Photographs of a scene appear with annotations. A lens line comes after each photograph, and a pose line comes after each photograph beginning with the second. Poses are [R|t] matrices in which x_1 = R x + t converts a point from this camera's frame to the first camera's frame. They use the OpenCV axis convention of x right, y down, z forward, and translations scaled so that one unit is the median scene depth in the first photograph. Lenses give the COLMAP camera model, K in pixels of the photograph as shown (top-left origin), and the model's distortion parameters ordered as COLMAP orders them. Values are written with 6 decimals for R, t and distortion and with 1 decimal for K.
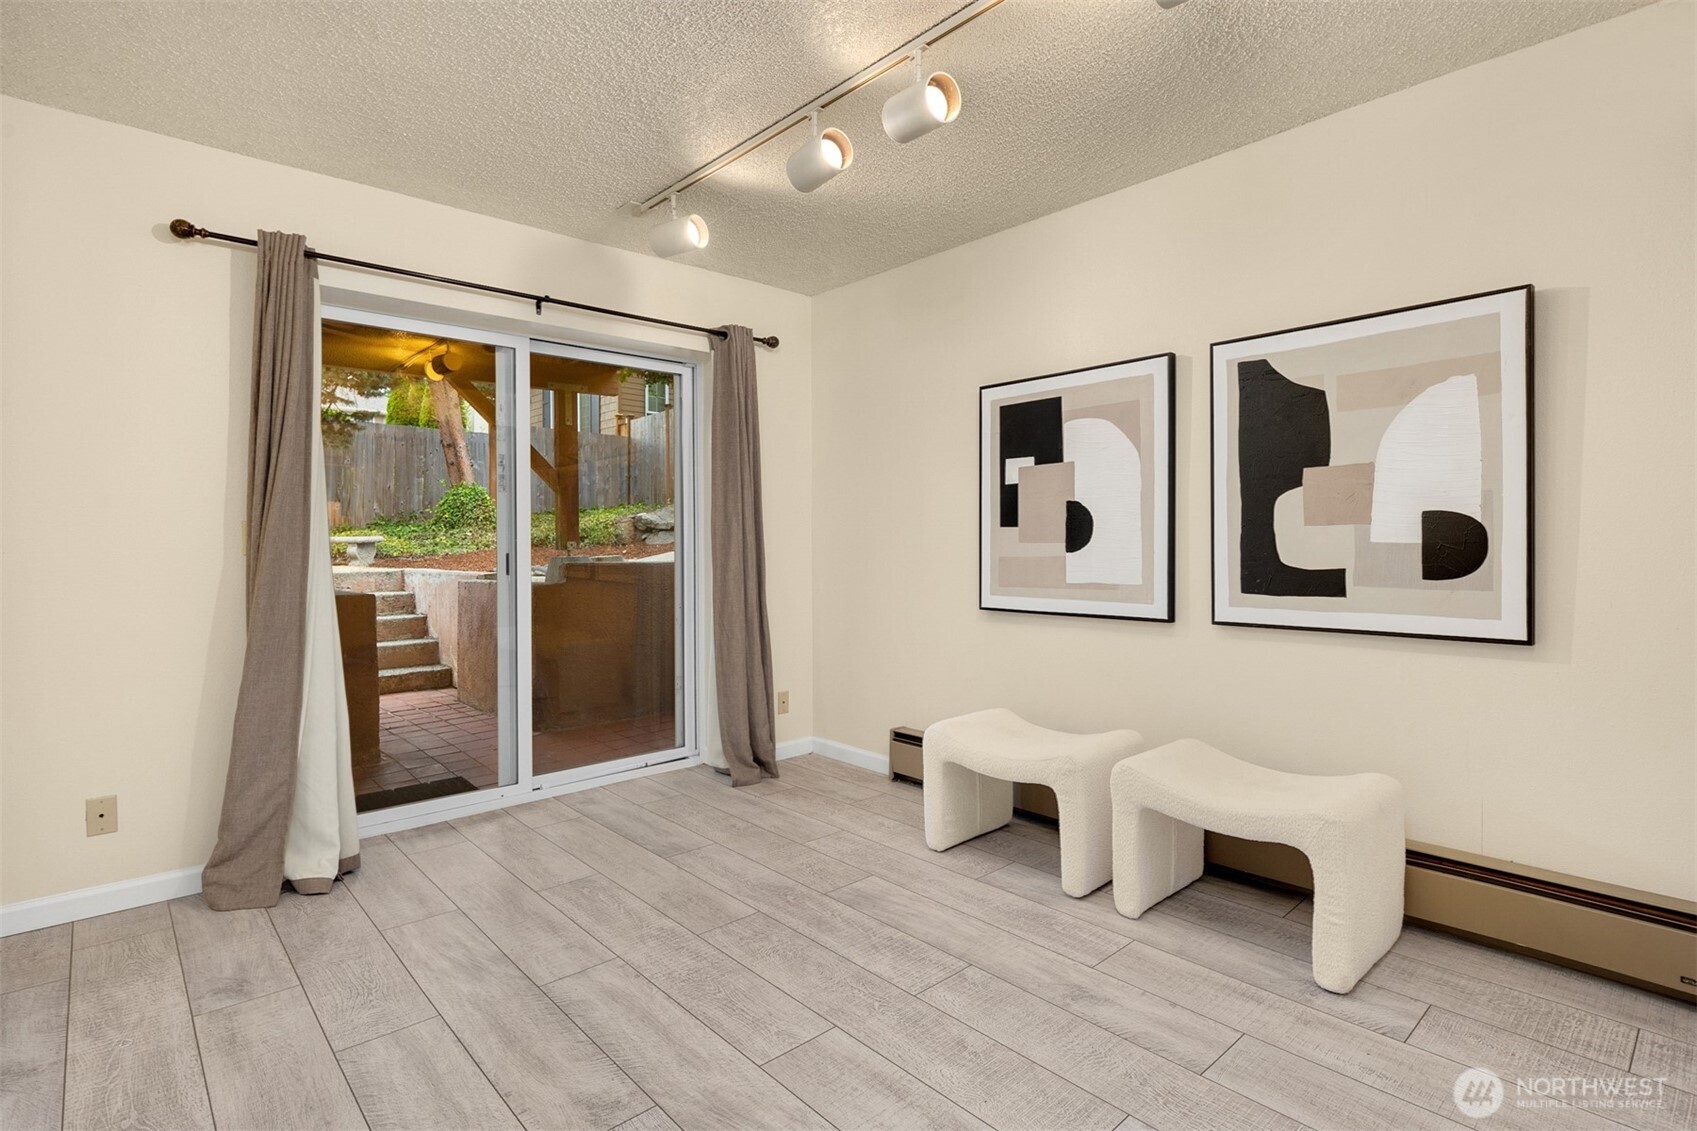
lens RADIAL K [[839.0, 0, 848.5], [0, 839.0, 565.5], [0, 0, 1]] dist [0.000540, -0.000284]
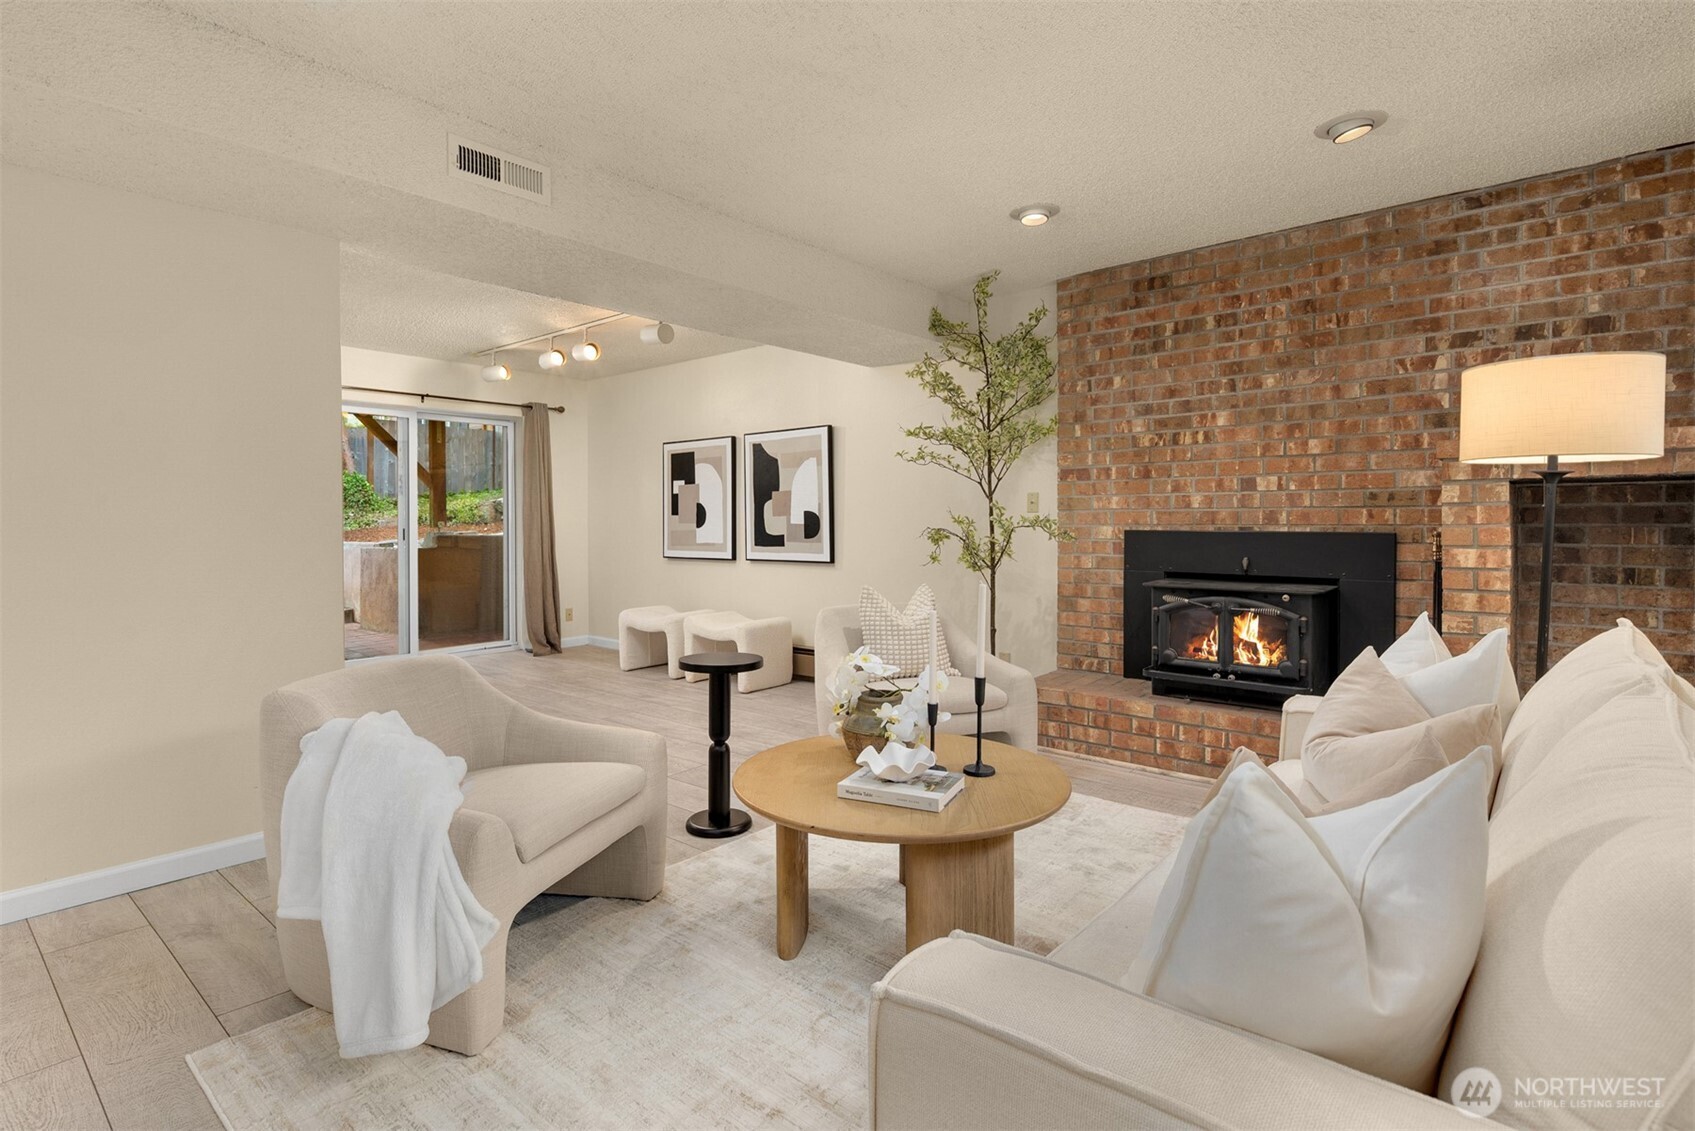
lens RADIAL K [[849.5, 0, 849.8], [0, 849.5, 538.7], [0, 0, 1]] dist [-0.000554, -0.000296]
pose [[0.991700, -0.002736, 0.128541, 0.341084], [0.003439, 0.999980, -0.005246, 0.020554], [-0.128524, 0.005645, 0.991690, -1.026300]]
